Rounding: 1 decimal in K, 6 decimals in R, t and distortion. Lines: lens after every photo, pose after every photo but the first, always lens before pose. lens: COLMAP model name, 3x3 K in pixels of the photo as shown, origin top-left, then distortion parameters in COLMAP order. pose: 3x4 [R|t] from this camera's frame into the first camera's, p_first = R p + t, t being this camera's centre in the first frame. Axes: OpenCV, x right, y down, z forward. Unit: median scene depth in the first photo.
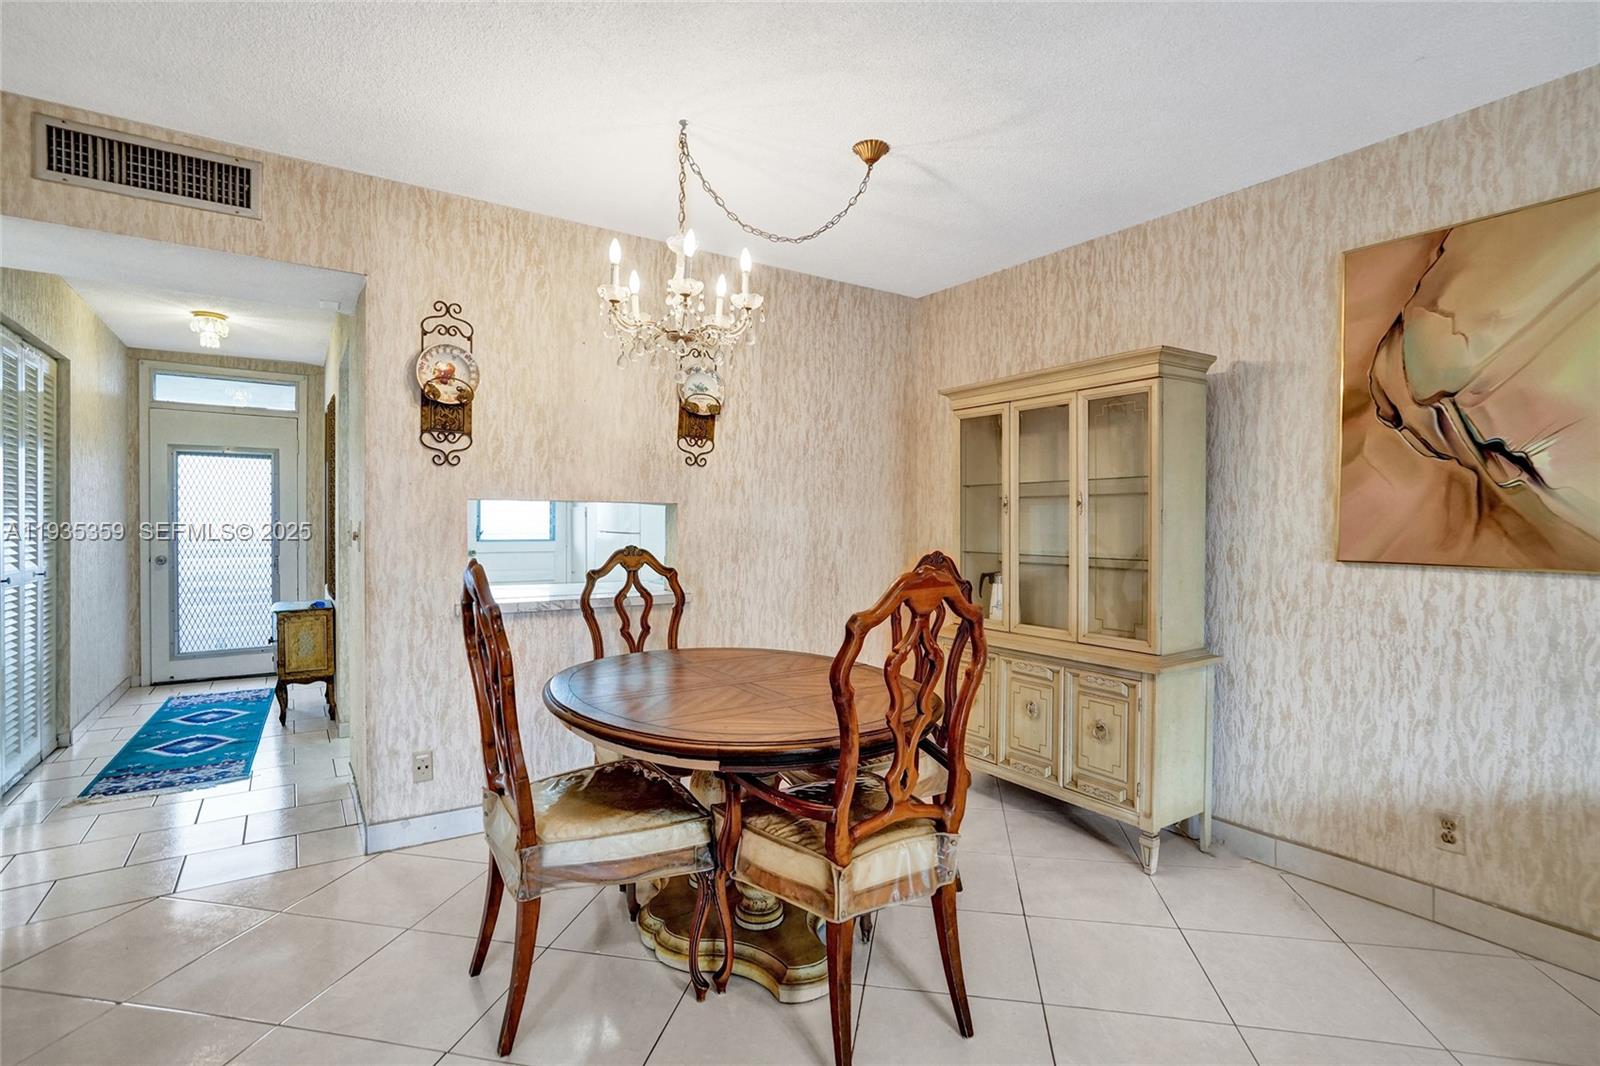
lens RADIAL K [[765.0, 0, 796.3], [0, 765.0, 528.9], [0, 0, 1]] dist [-0.054700, 0.029510]
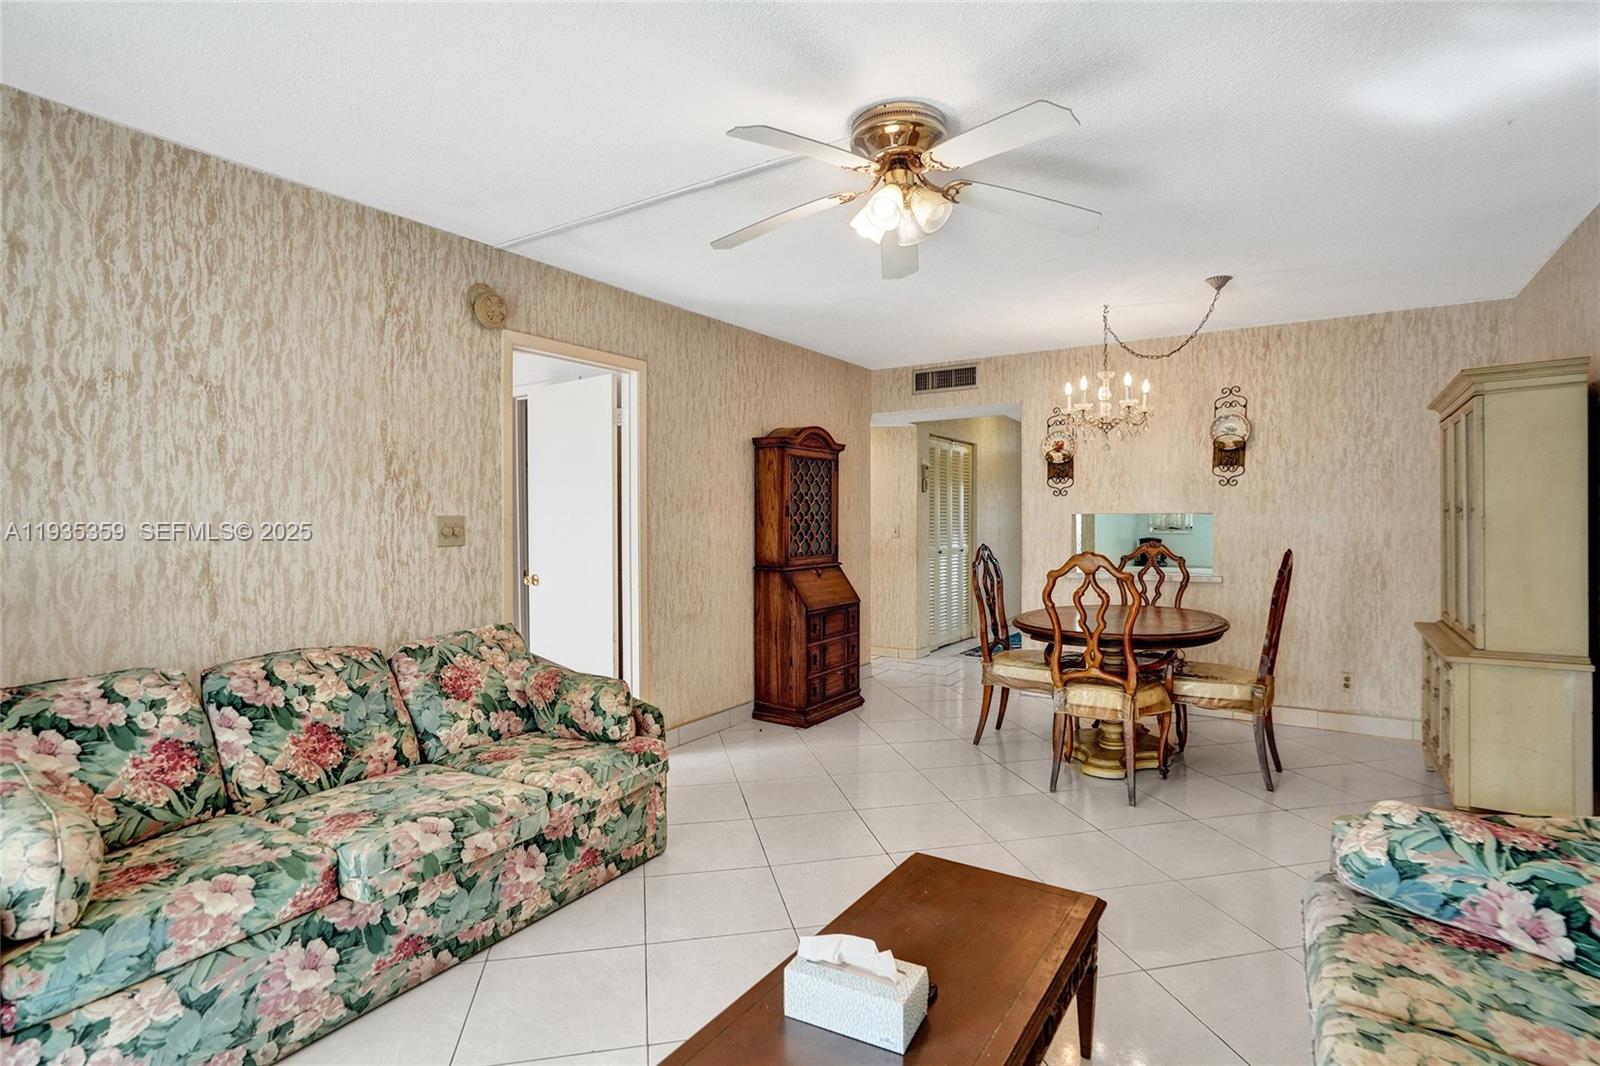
lens RADIAL K [[775.0, 0, 804.3], [0, 775.0, 527.2], [0, 0, 1]] dist [-0.055689, 0.035184]
pose [[0.386098, 0.002726, -0.922454, 1.011470], [0.000392, 0.999995, 0.003119, -0.013151], [0.922457, -0.001566, 0.386096, -0.297957]]
